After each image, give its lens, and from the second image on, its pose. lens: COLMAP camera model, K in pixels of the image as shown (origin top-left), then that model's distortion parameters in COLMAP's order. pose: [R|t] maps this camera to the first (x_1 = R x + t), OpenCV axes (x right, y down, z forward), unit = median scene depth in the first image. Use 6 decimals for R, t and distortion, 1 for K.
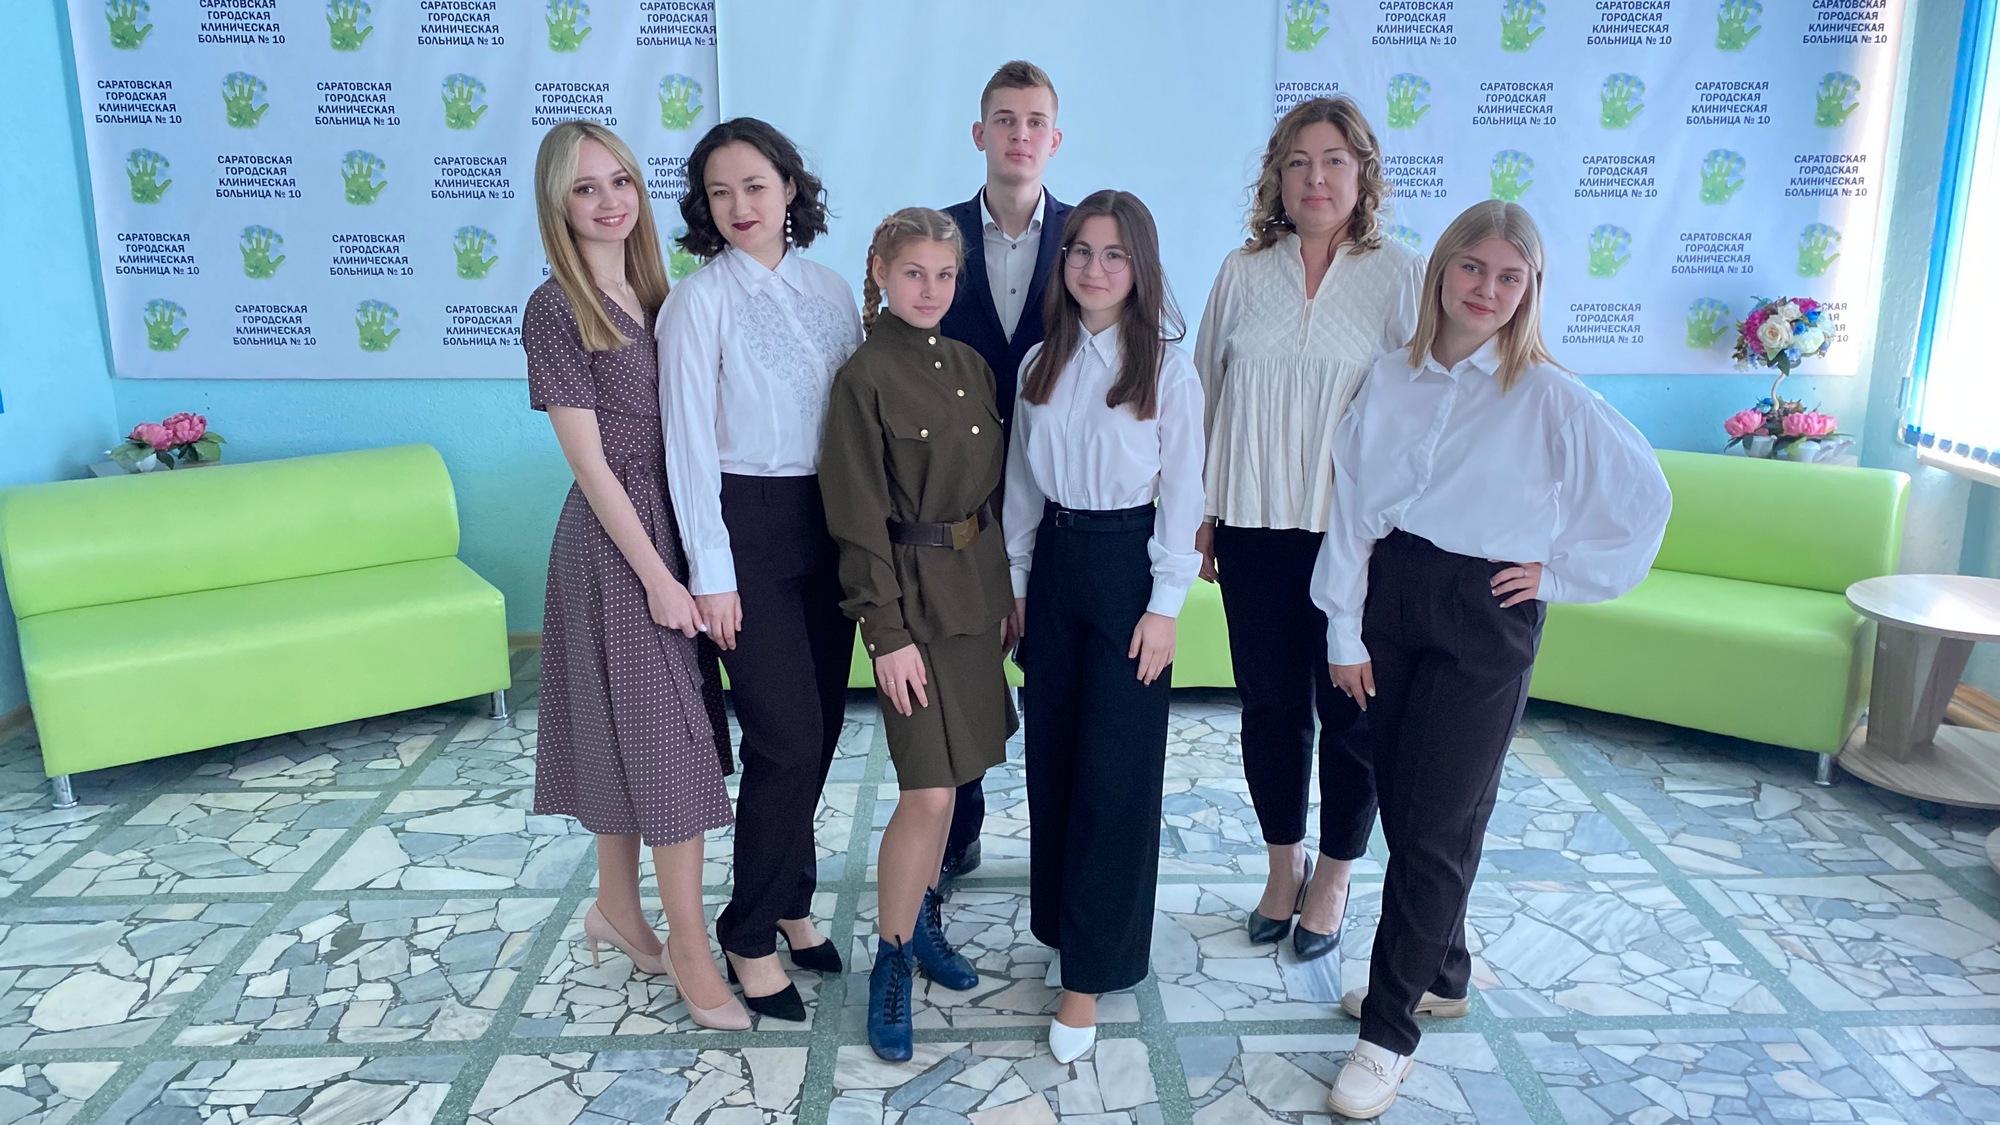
lens RADIAL K [[1514.0, 0, 1019.2], [0, 1514.0, 539.5], [0, 0, 1]] dist [0.017511, -0.011678]
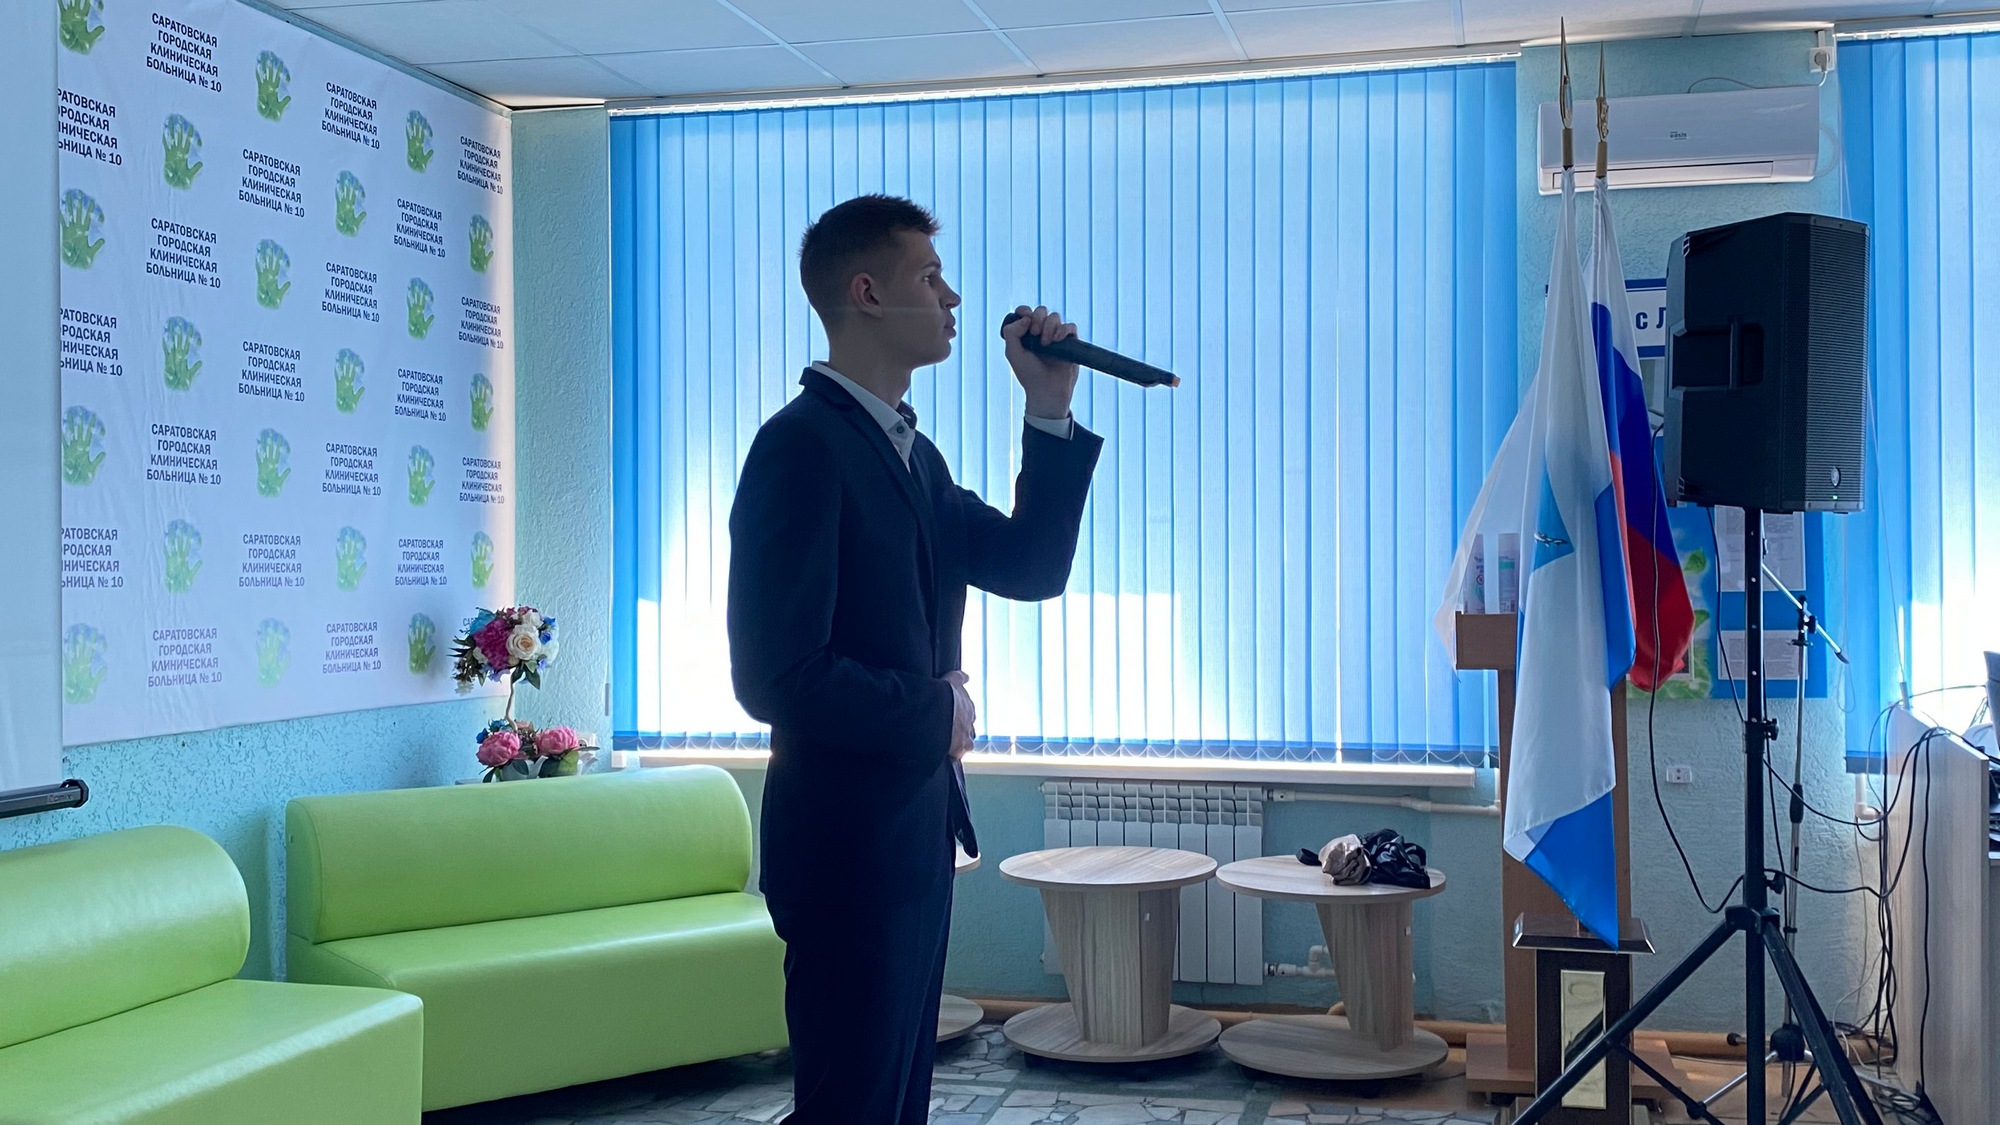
lens RADIAL K [[2043.7, 0, 1011.8], [0, 2043.7, 535.9], [0, 0, 1]] dist [0.019130, 0.000000]
pose [[0.262652, 0.018398, 0.964715, -0.781076], [0.230588, 0.969652, -0.081272, -0.042139], [-0.936933, 0.243798, 0.250438, 0.530757]]
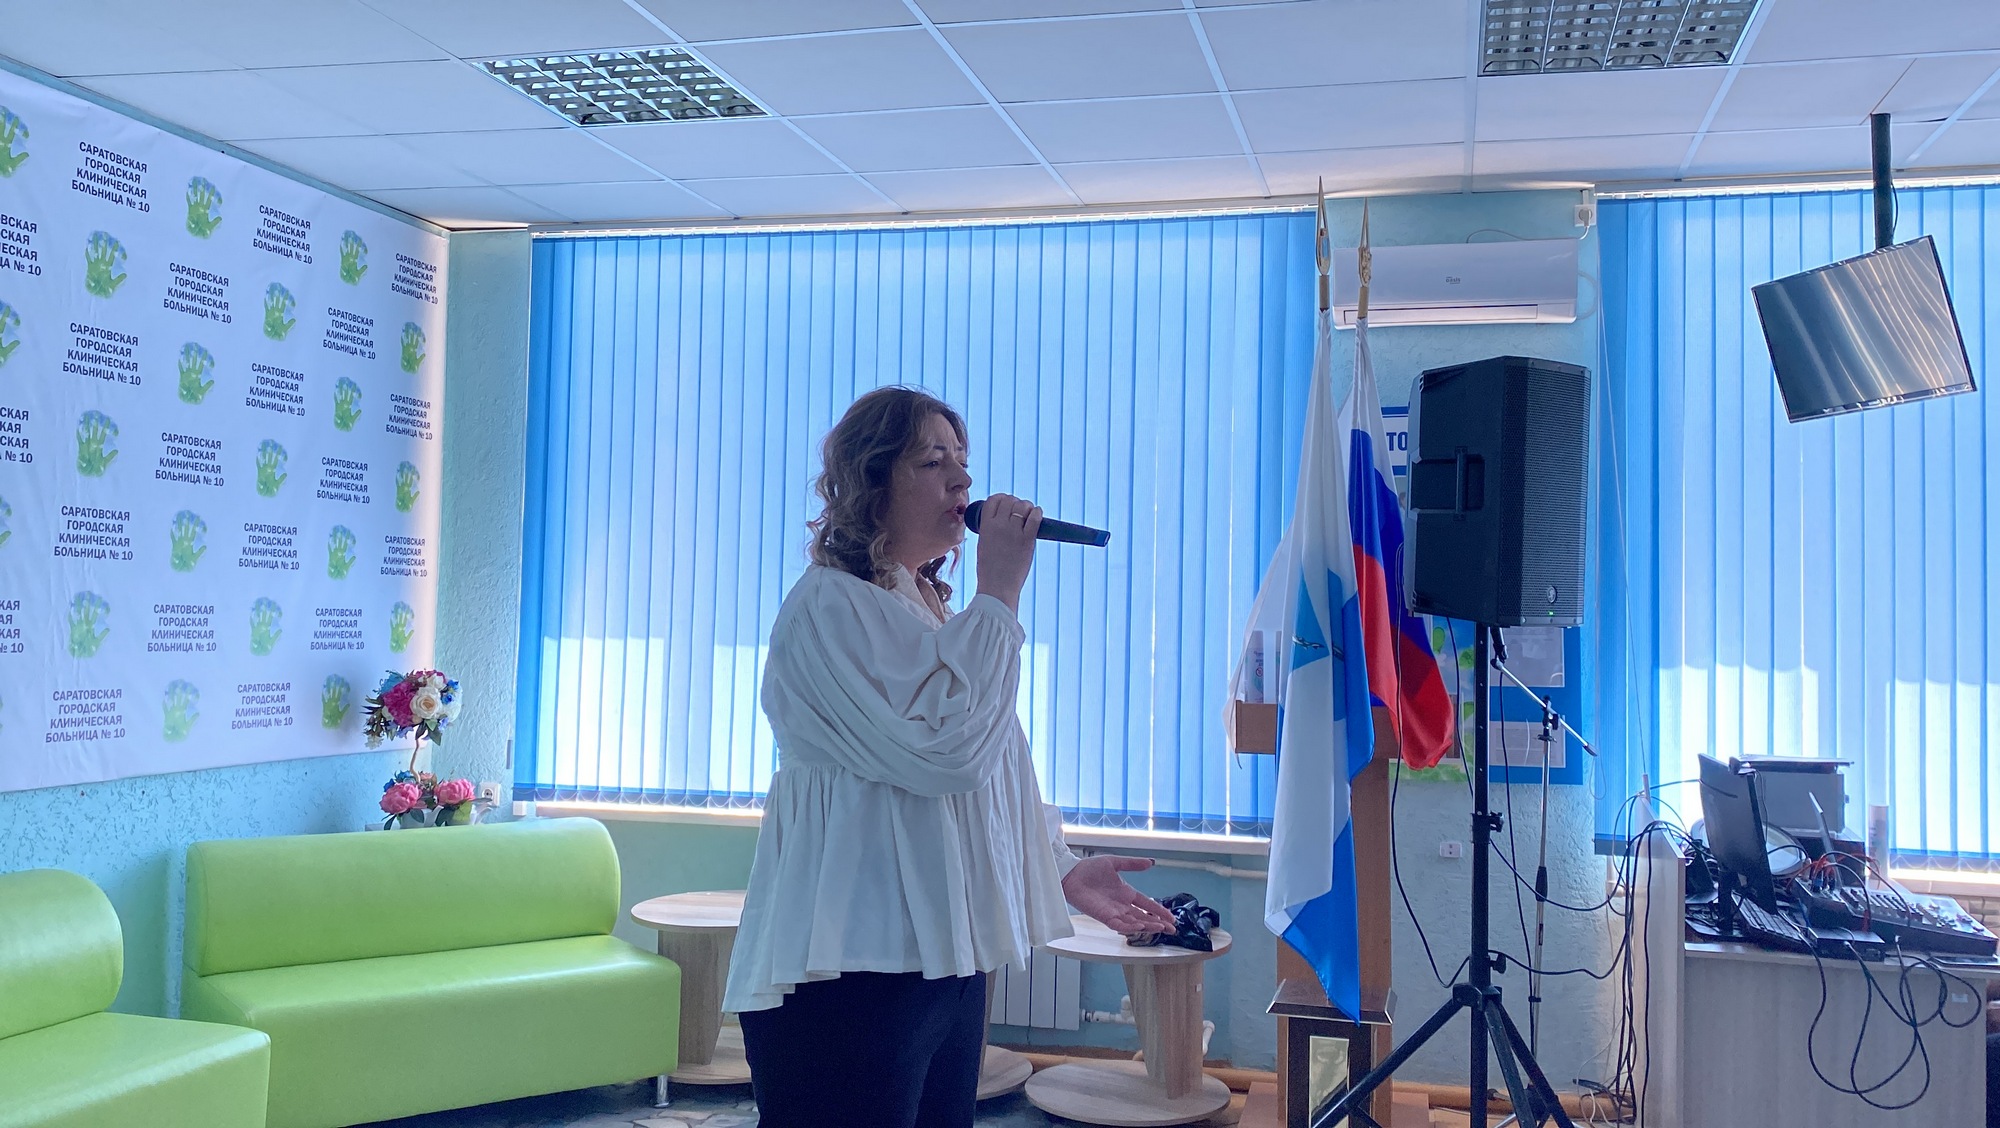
lens RADIAL K [[1737.2, 0, 997.5], [0, 1737.2, 518.5], [0, 0, 1]] dist [0.031474, -0.041830]
pose [[0.269960, 0.065692, 0.960628, -0.681536], [0.206064, 0.970614, -0.124284, -0.043353], [-0.940563, 0.231502, 0.248490, 0.423146]]
